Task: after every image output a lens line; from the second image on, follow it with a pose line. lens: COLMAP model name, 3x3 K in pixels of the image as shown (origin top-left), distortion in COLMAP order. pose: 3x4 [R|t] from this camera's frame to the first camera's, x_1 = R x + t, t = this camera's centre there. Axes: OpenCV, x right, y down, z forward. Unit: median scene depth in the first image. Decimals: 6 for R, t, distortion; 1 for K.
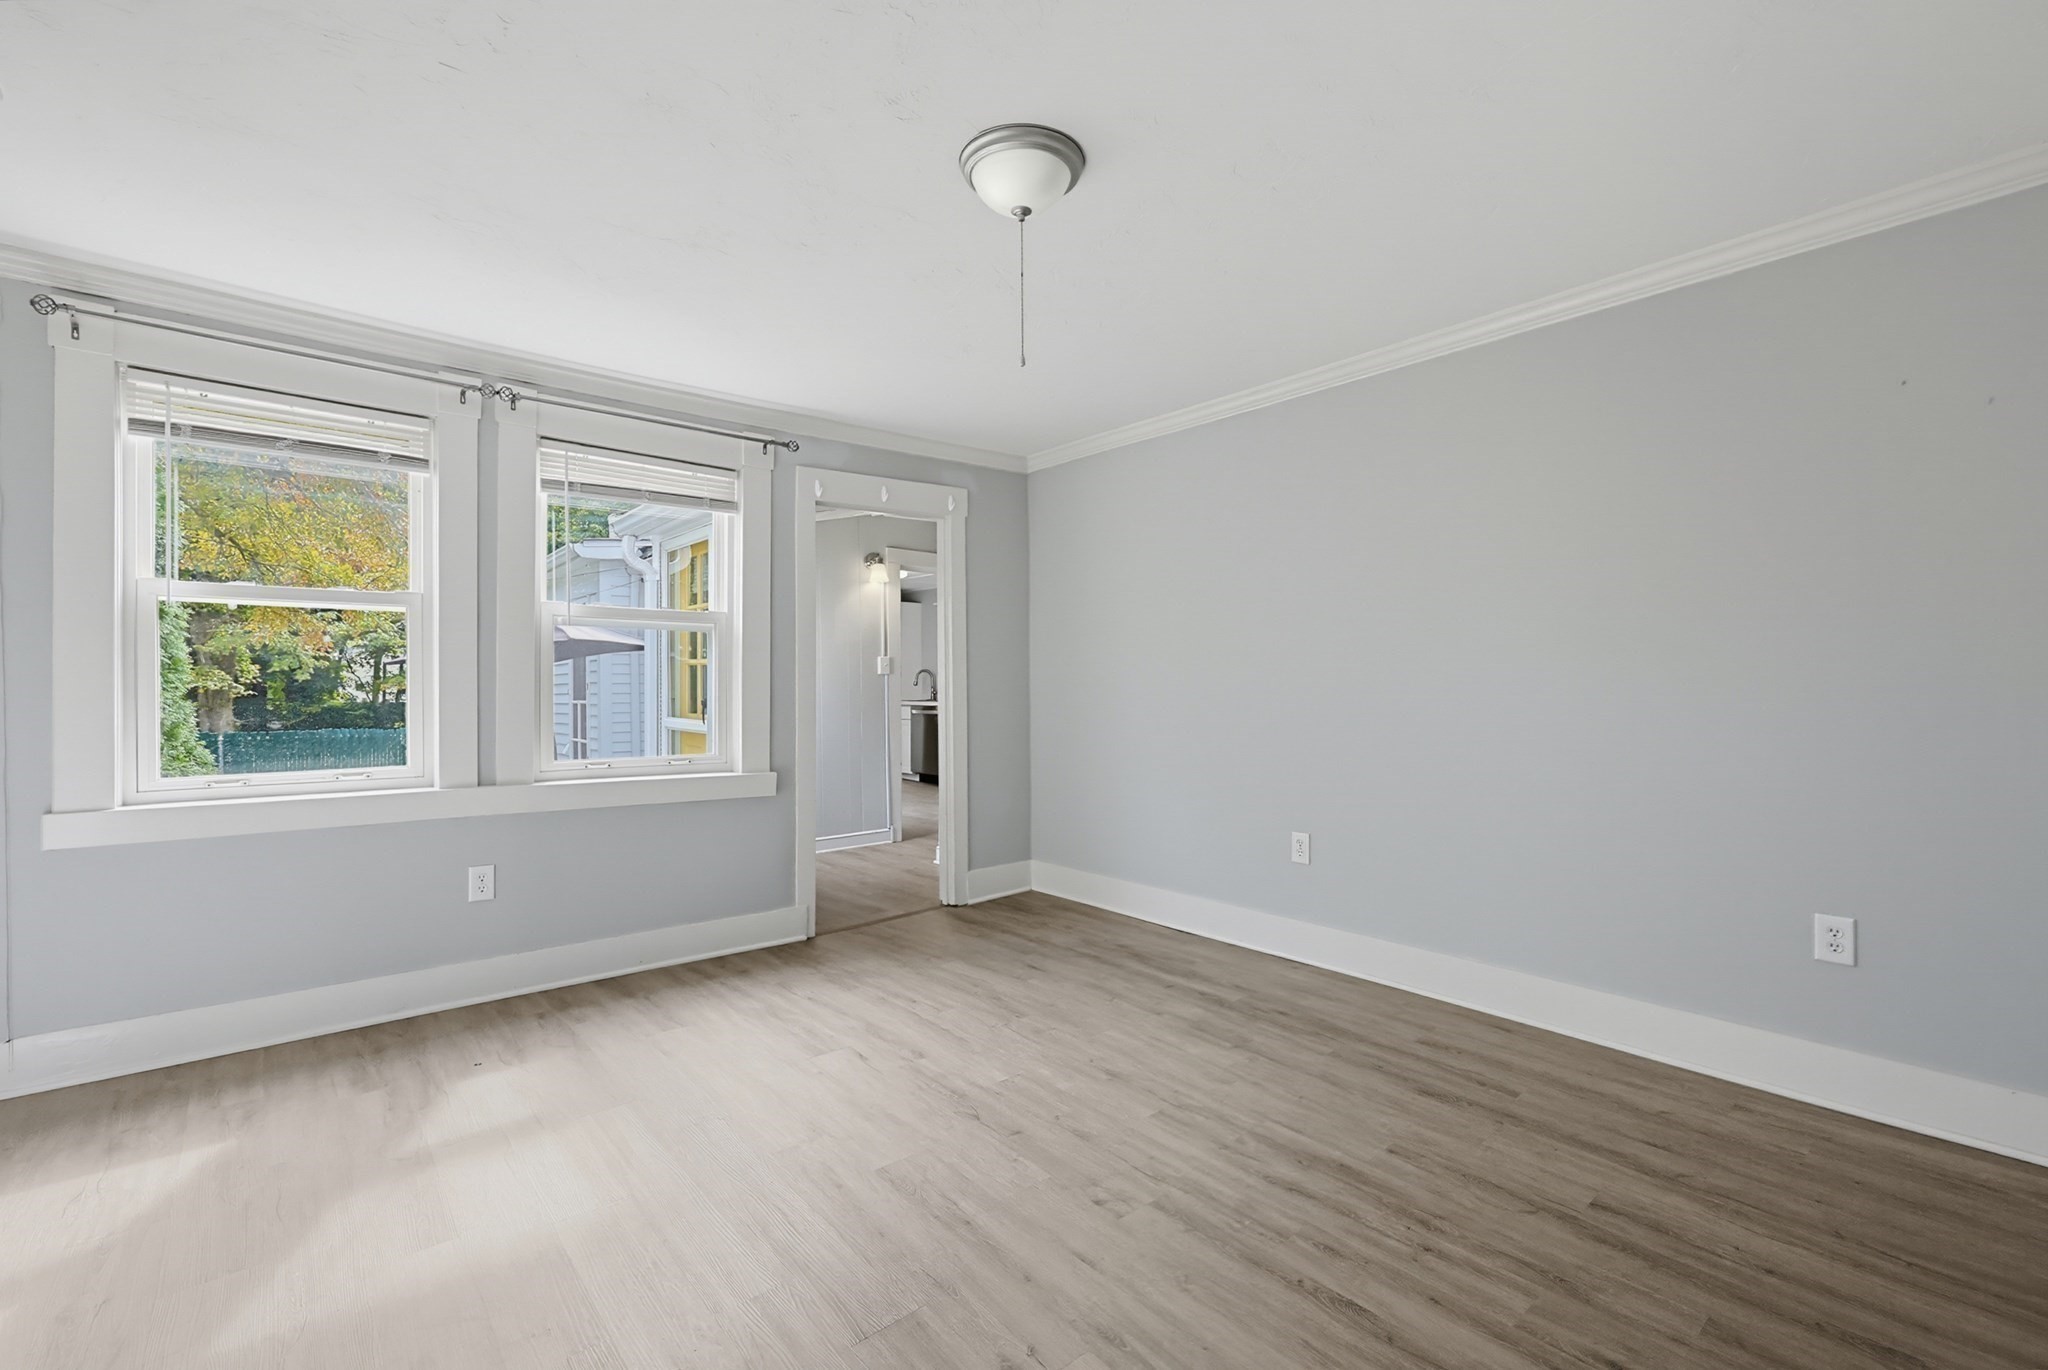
lens RADIAL K [[874.6, 0, 1040.5], [0, 874.6, 679.1], [0, 0, 1]] dist [0.003035, 0.000581]
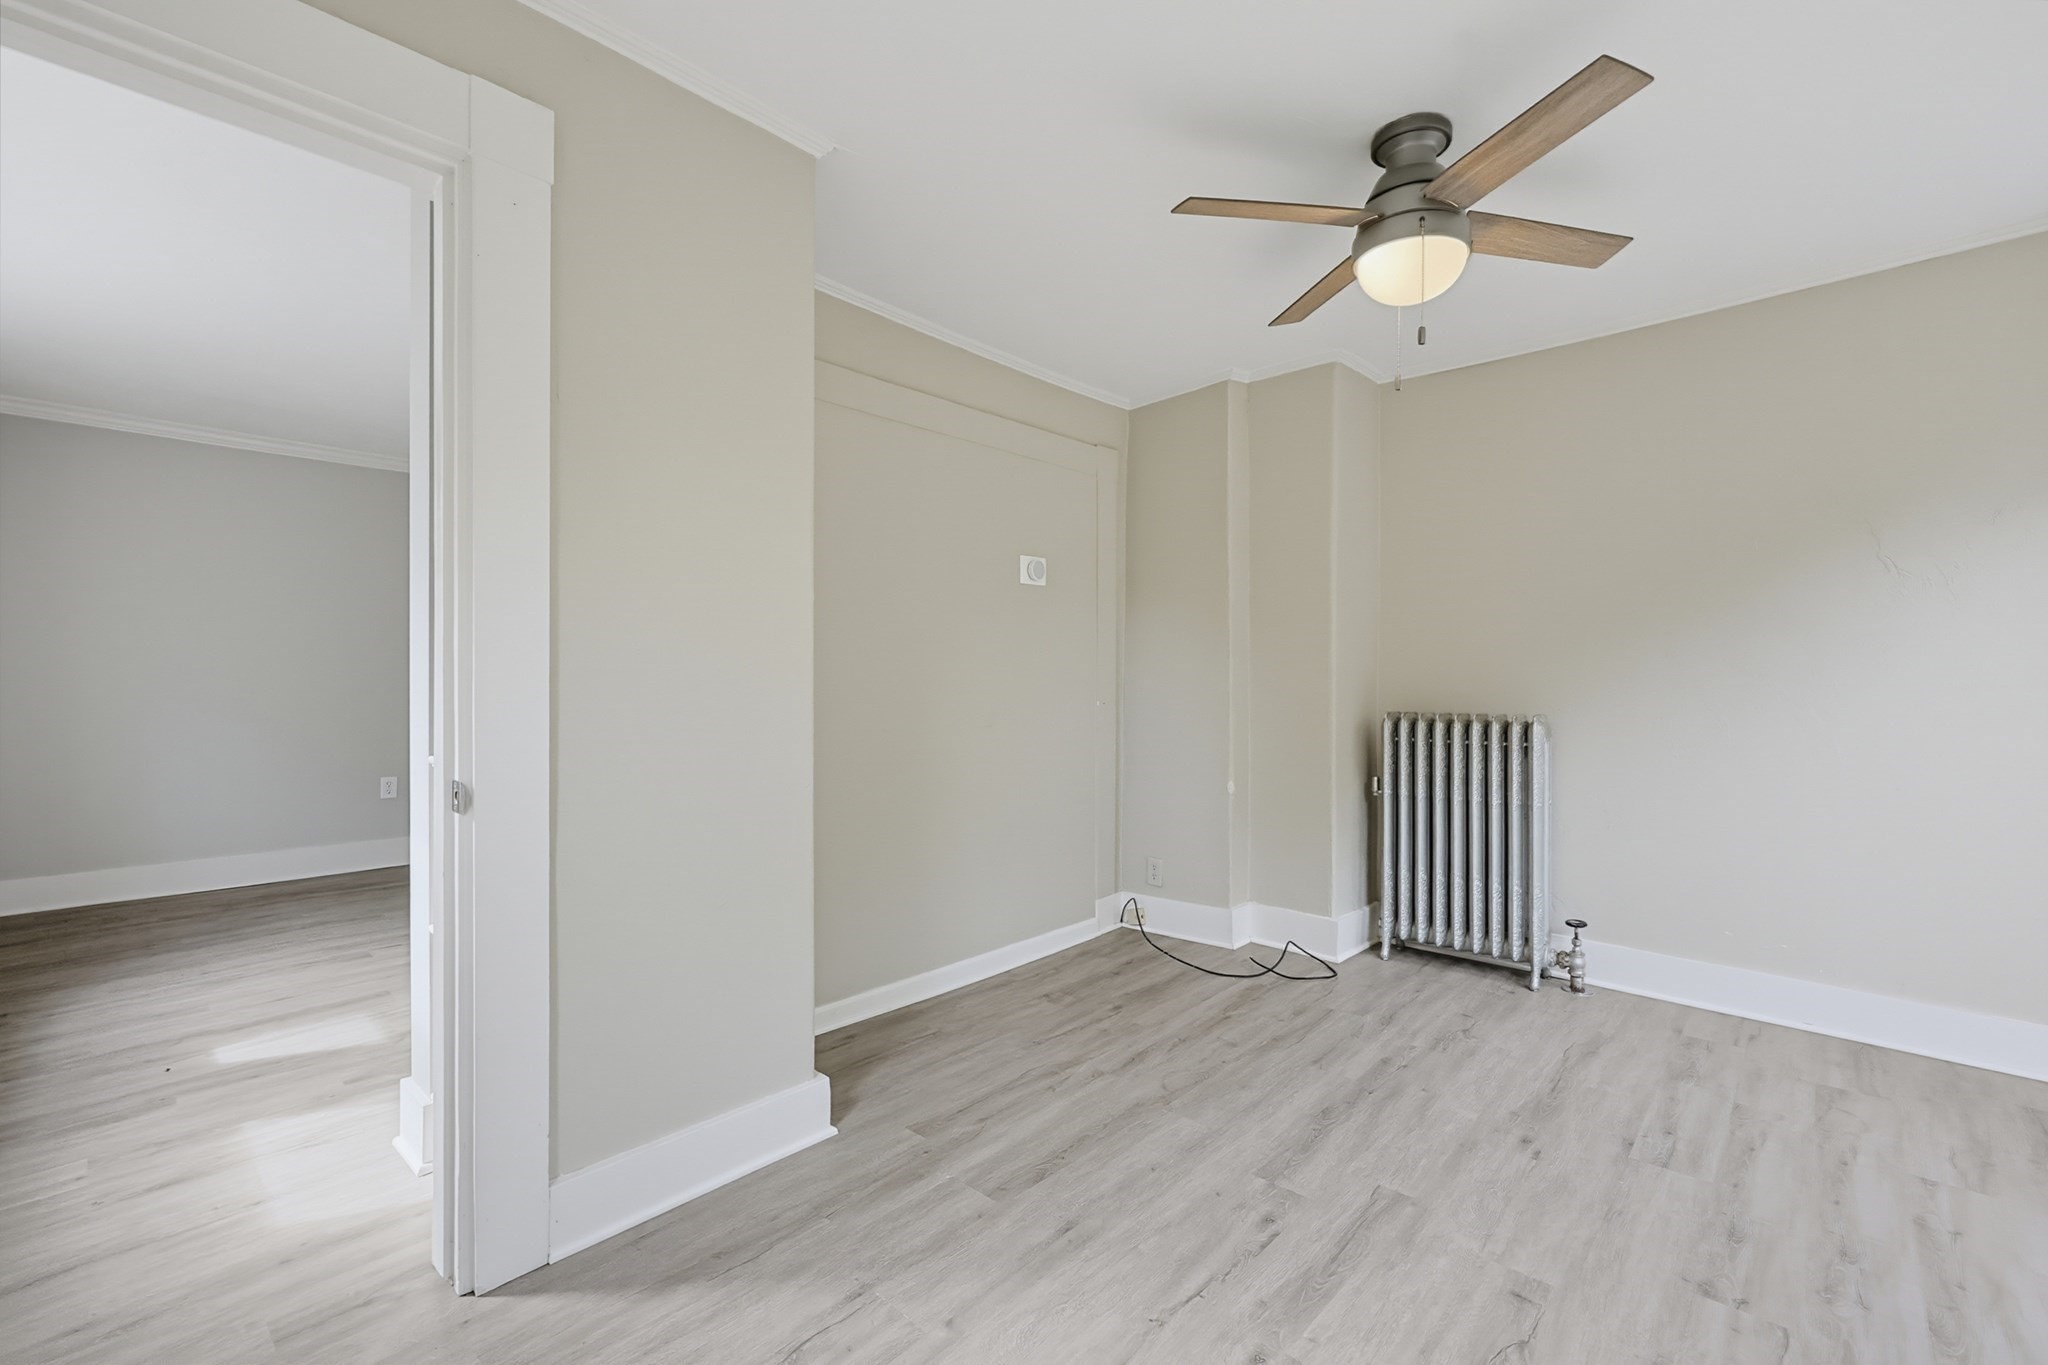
lens RADIAL K [[874.6, 0, 1040.5], [0, 874.6, 676.6], [0, 0, 1]] dist [0.003035, 0.000581]
pose [[-0.145813, -0.010007, 0.989261, -1.595151], [-0.009244, 0.999919, 0.008753, -0.010335], [-0.989269, -0.007868, -0.145894, 0.177011]]
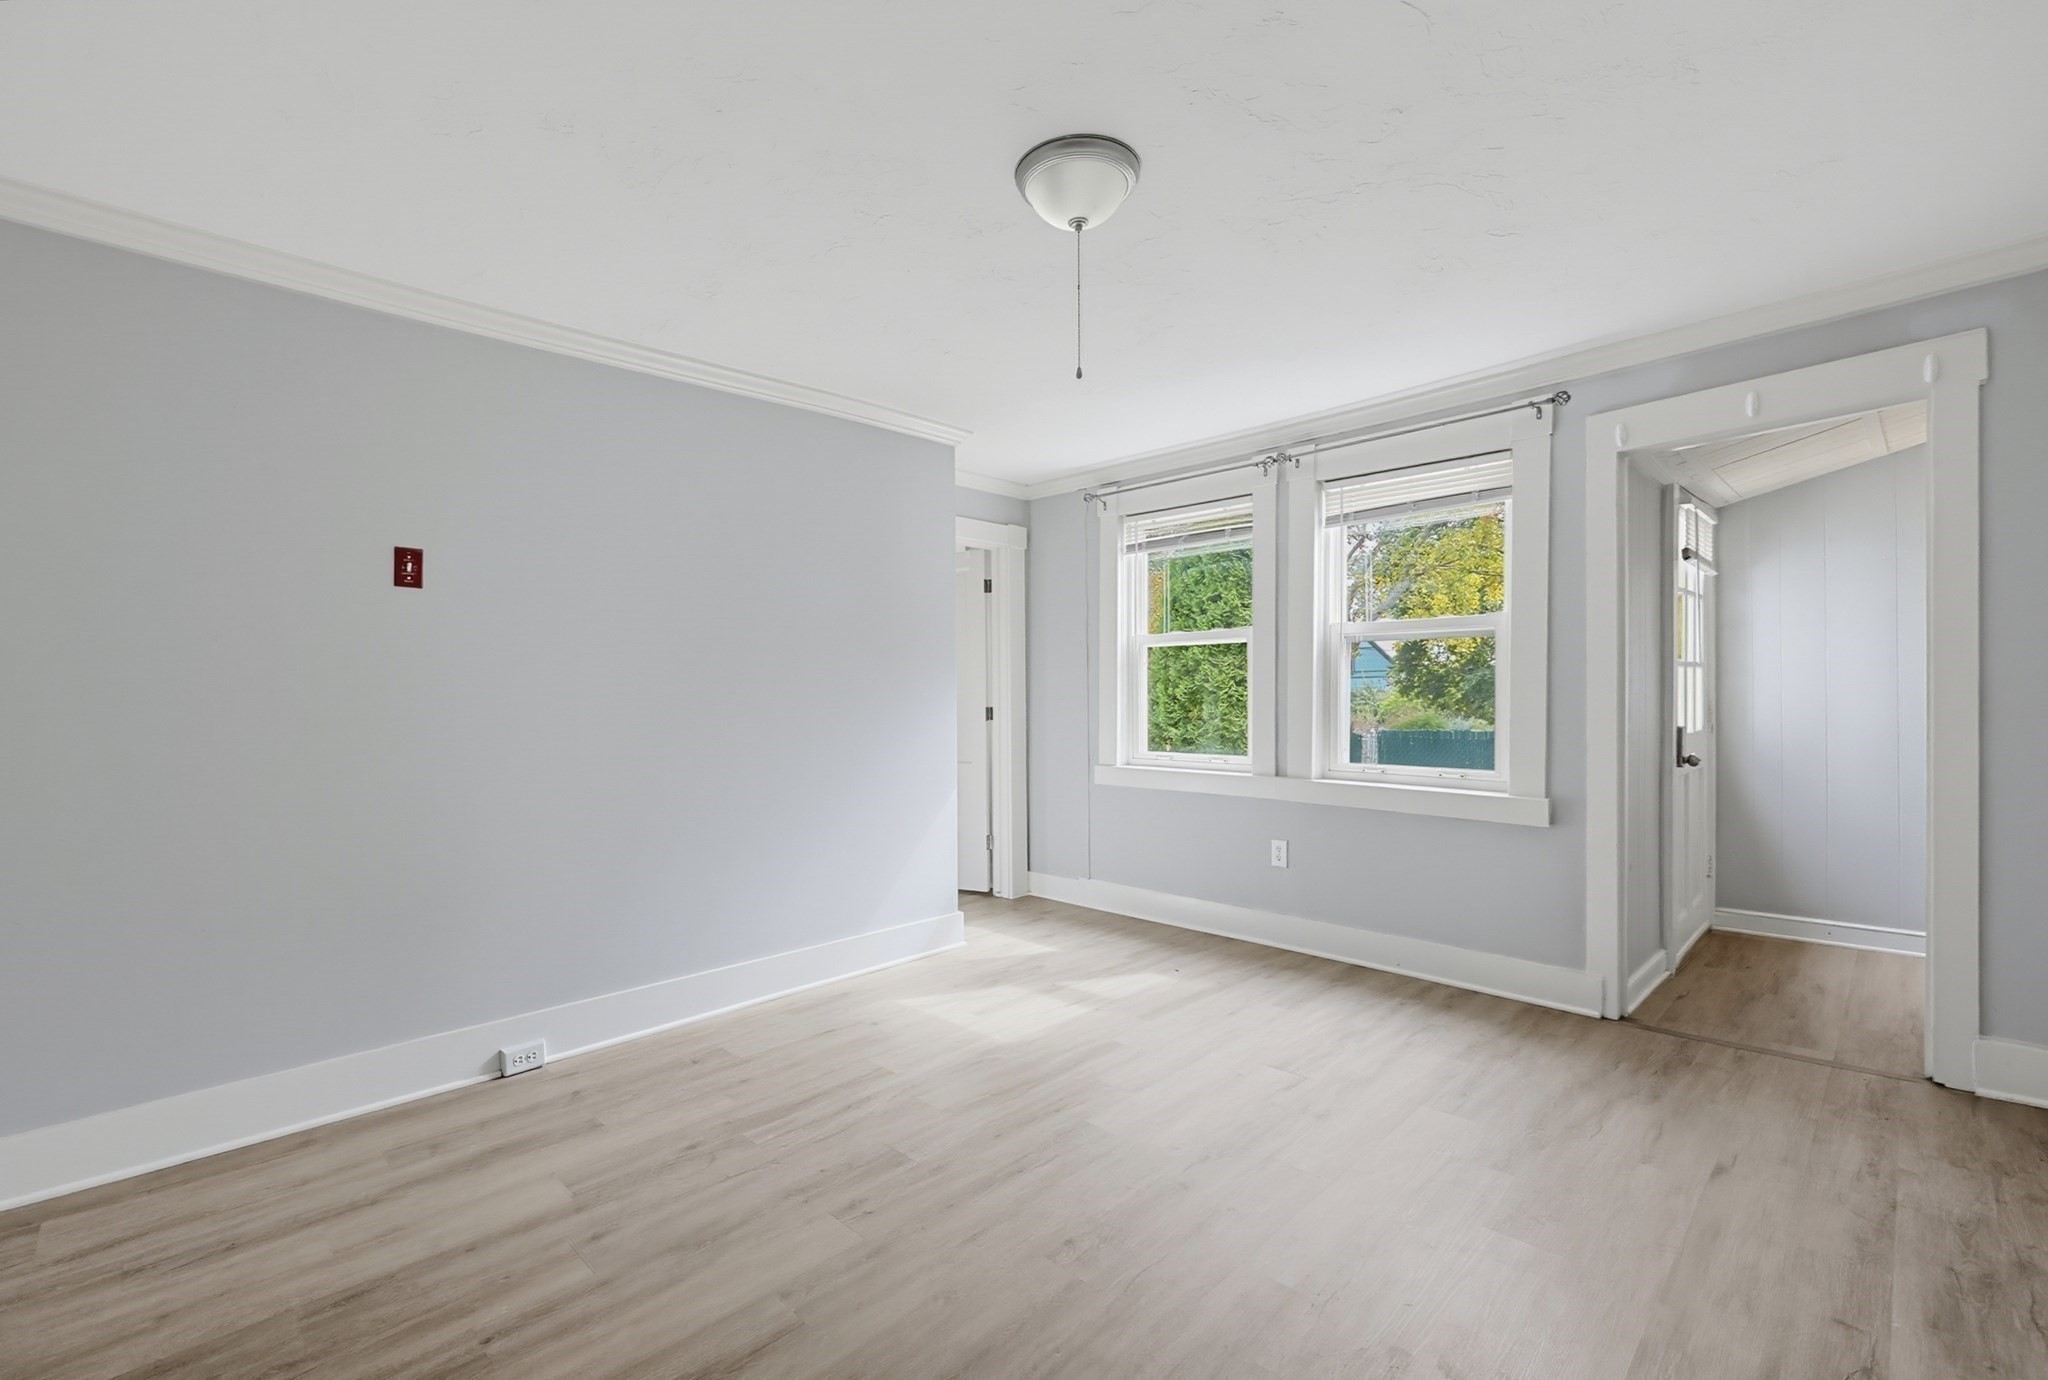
lens RADIAL K [[873.7, 0, 992.8], [0, 873.7, 705.6], [0, 0, 1]] dist [0.002640, 0.000511]
pose [[0.076743, 0.011264, -0.996987, 0.656789], [0.013831, 0.999828, 0.012361, -0.001019], [0.996955, -0.014738, 0.076574, 0.559716]]
